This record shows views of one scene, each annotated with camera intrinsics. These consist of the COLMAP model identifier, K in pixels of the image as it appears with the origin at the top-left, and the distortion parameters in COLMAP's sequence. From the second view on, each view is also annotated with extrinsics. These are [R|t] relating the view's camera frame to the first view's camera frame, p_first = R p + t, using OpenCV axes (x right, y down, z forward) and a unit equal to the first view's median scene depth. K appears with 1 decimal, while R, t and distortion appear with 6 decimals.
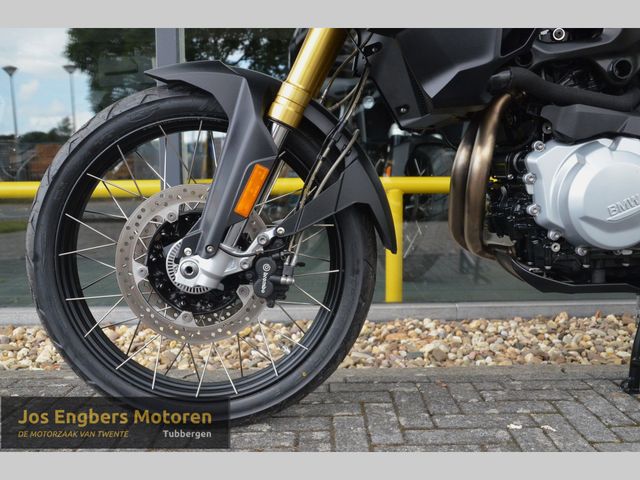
lens RADIAL K [[619.3, 0, 320.0], [0, 619.3, 240.0], [0, 0, 1]] dist [-0.073064, 0.002926]
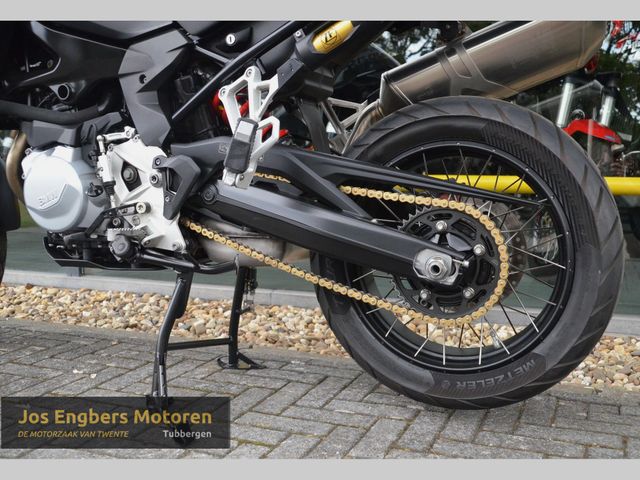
lens RADIAL K [[646.5, 0, 330.9], [0, 646.5, 242.3], [0, 0, 1]] dist [-0.010126, 0.098421]
pose [[0.927167, 0.055123, -0.370572, 1.423630], [-0.052115, 0.998476, 0.018135, -0.016216], [0.371007, 0.002498, 0.928627, -0.062399]]
